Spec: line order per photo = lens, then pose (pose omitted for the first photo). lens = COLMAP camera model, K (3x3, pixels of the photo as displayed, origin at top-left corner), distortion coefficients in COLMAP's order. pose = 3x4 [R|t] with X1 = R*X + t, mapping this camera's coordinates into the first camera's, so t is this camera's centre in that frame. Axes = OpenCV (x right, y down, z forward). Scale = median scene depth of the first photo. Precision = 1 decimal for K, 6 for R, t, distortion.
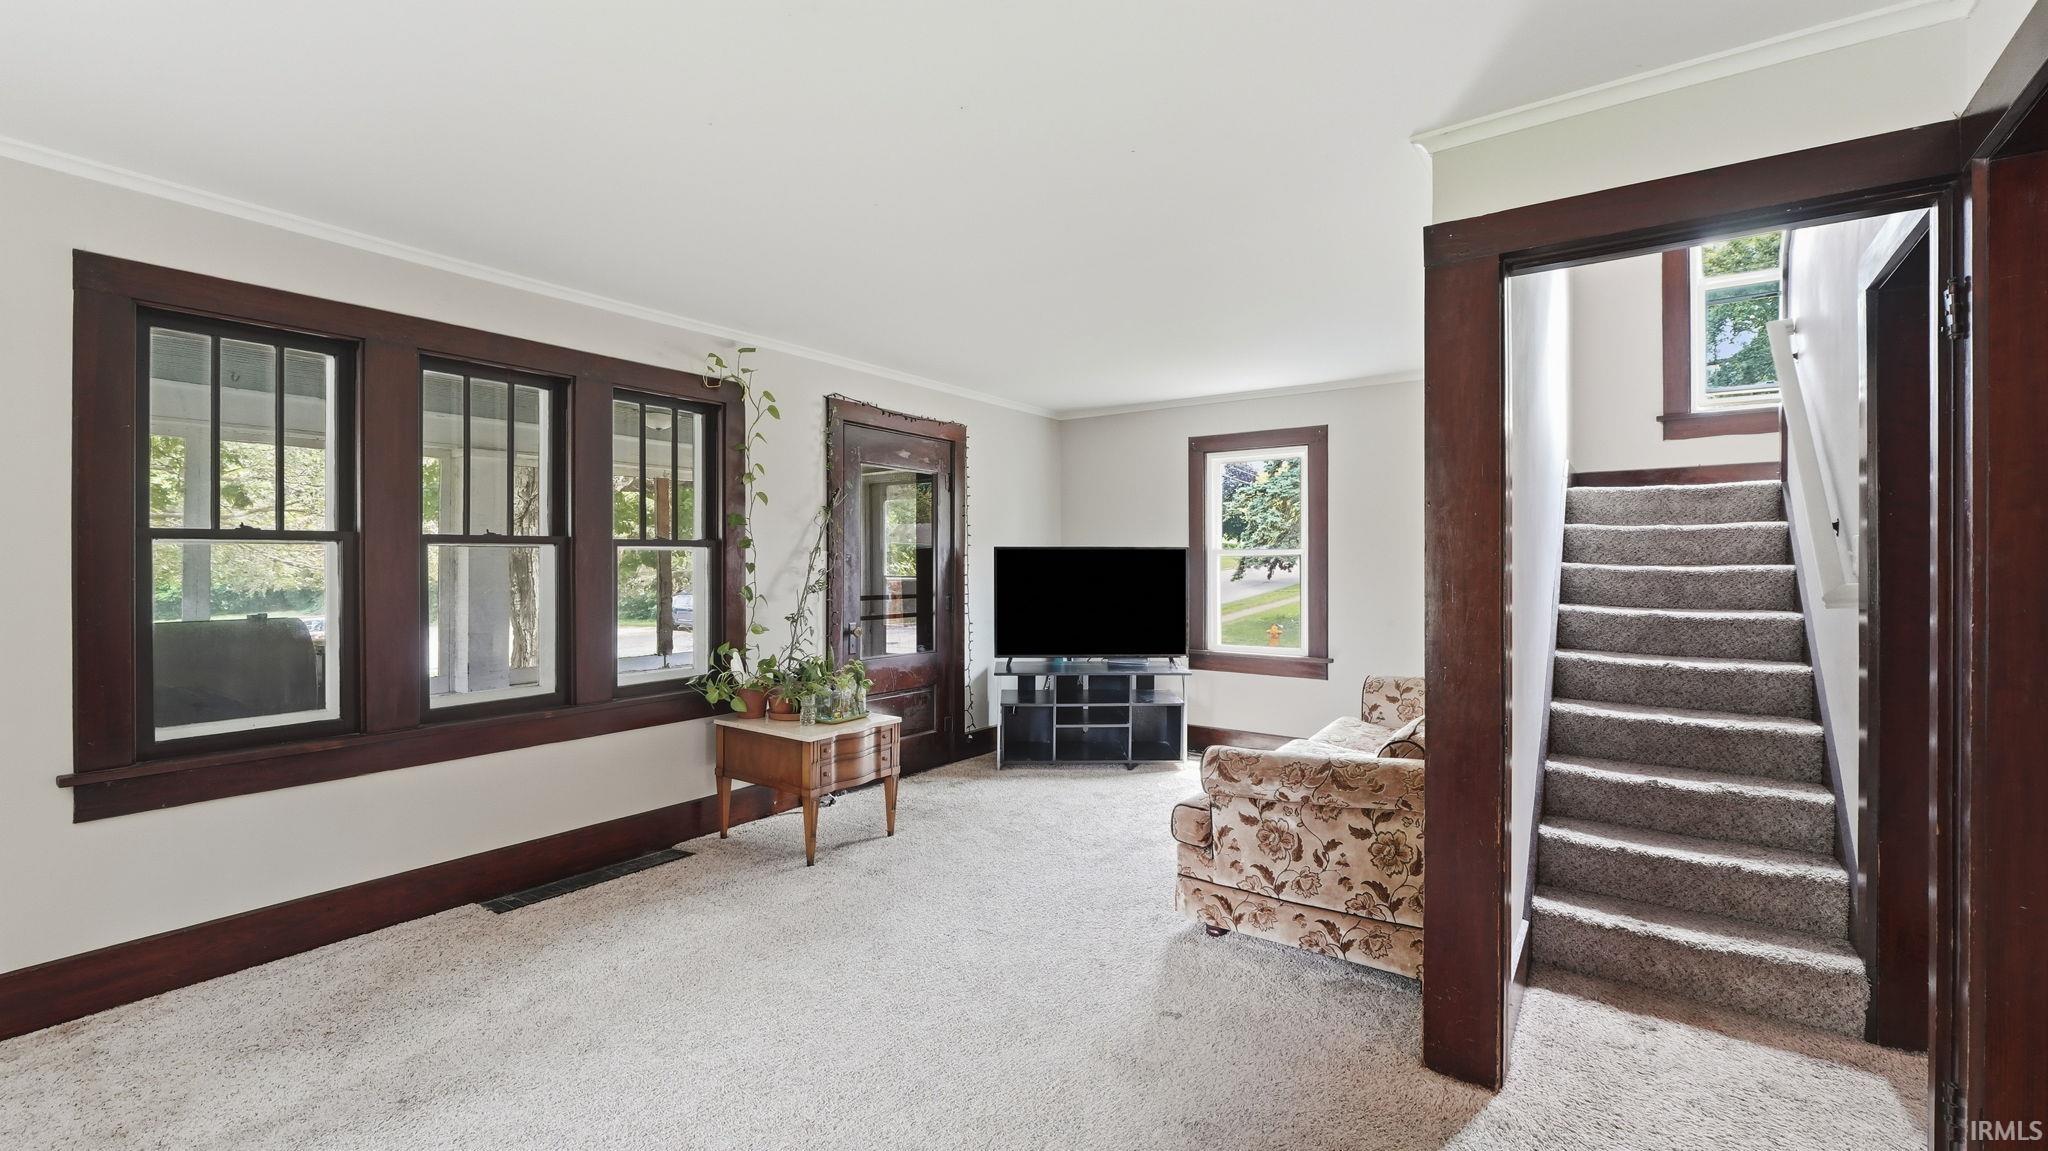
lens RADIAL K [[842.4, 0, 1008.0], [0, 842.4, 575.4], [0, 0, 1]] dist [-0.003658, -0.000390]
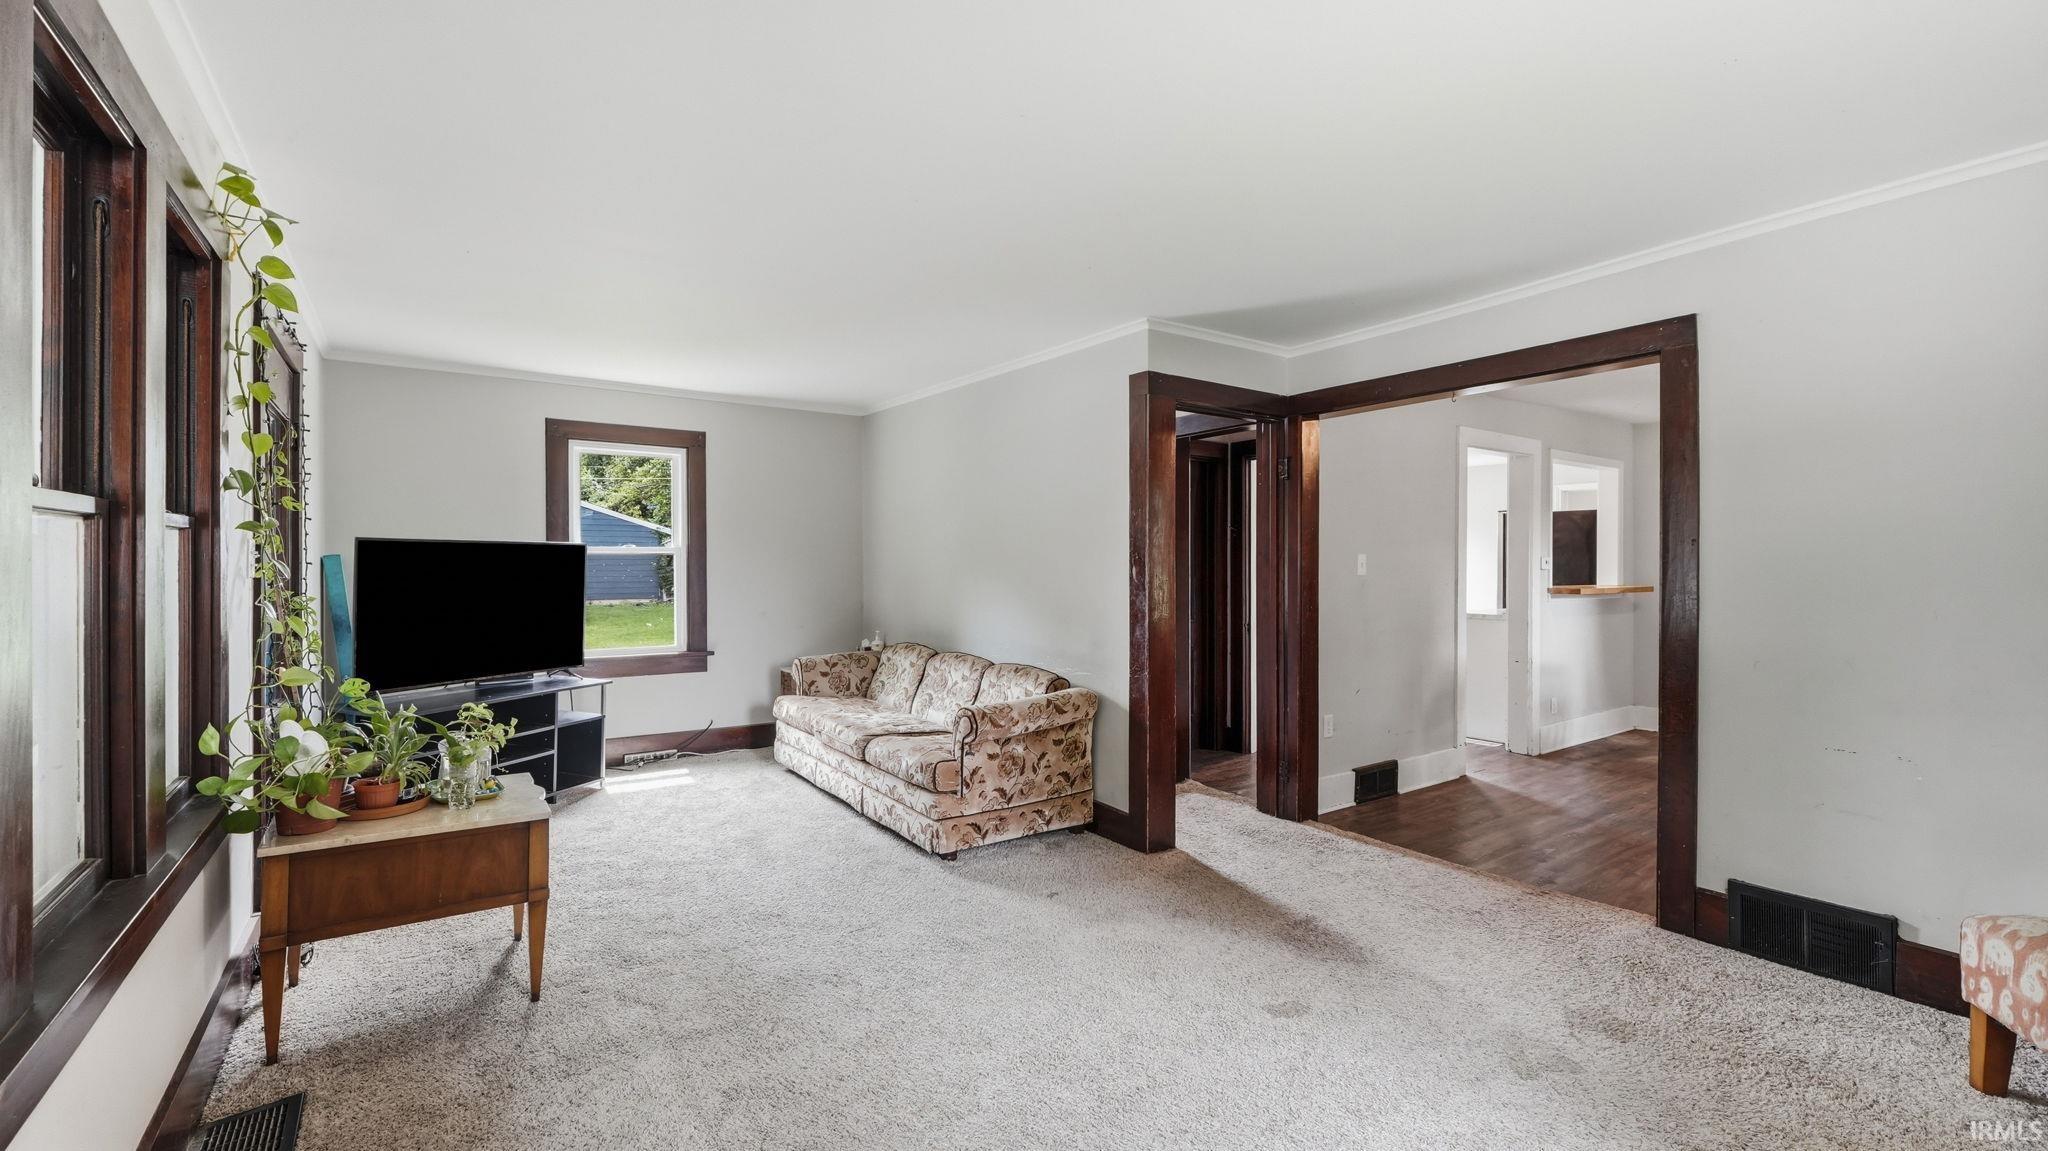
lens RADIAL K [[842.4, 0, 1034.2], [0, 842.4, 567.1], [0, 0, 1]] dist [-0.003658, -0.000390]
pose [[0.336695, -0.000664, 0.941613, -0.907929], [0.006285, 0.999979, -0.001542, -0.007060], [-0.941593, 0.006438, 0.336692, 0.465336]]
